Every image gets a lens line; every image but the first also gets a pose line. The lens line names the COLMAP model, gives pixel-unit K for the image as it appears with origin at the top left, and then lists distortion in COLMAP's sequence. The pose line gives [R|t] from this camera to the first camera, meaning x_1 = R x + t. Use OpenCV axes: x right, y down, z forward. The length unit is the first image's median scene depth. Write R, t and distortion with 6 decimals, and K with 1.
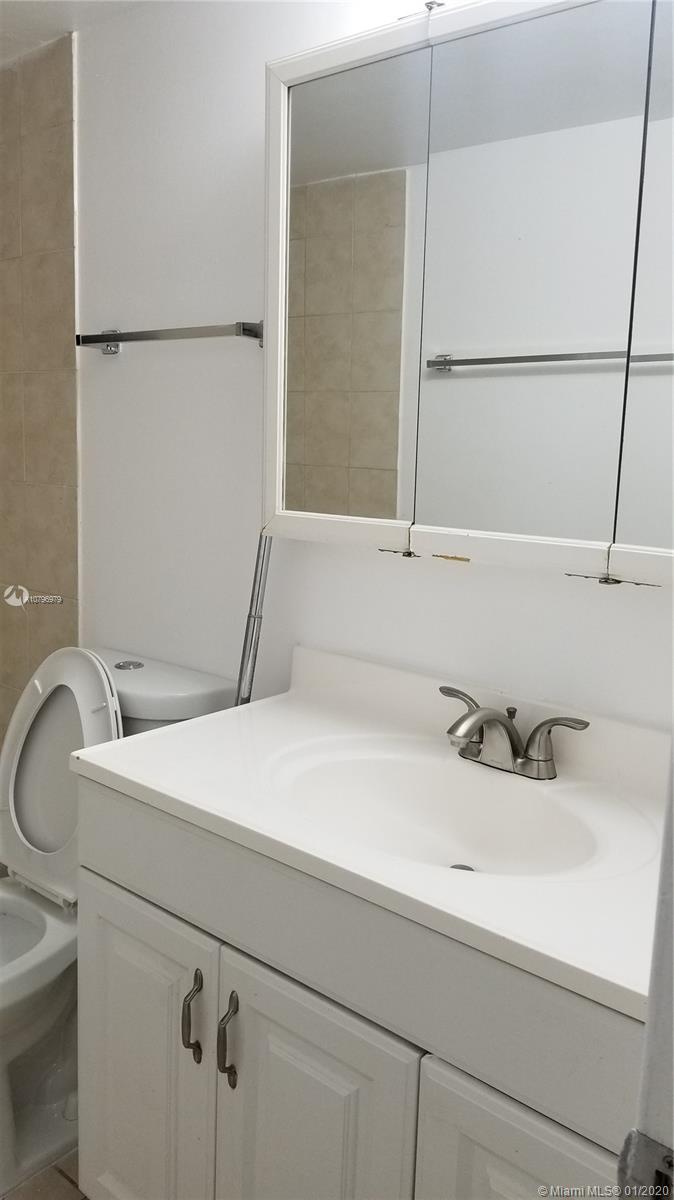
lens RADIAL K [[943.6, 0, 340.8], [0, 943.6, 597.4], [0, 0, 1]] dist [0.044345, -0.077493]
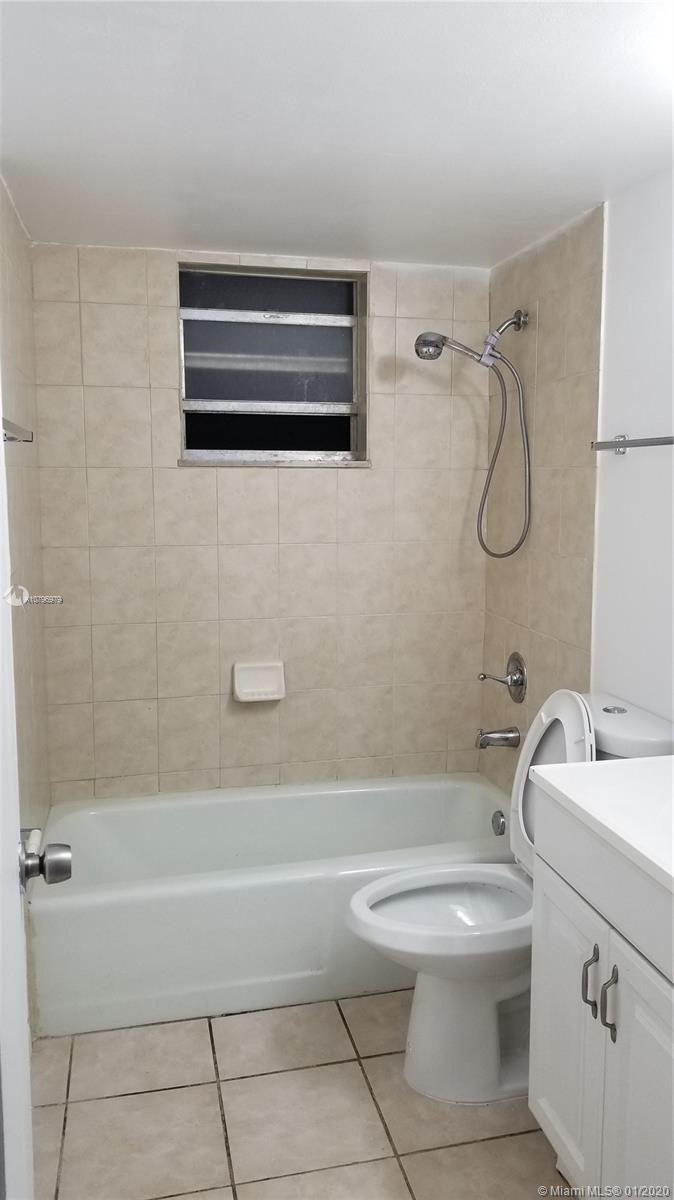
lens RADIAL K [[943.6, 0, 337.9], [0, 943.6, 600.3], [0, 0, 1]] dist [0.044345, -0.077493]
pose [[0.790770, 0.042067, -0.610666, 0.235708], [-0.066791, 0.997609, -0.017767, -0.023371], [0.608459, 0.054837, 0.791689, -0.190026]]
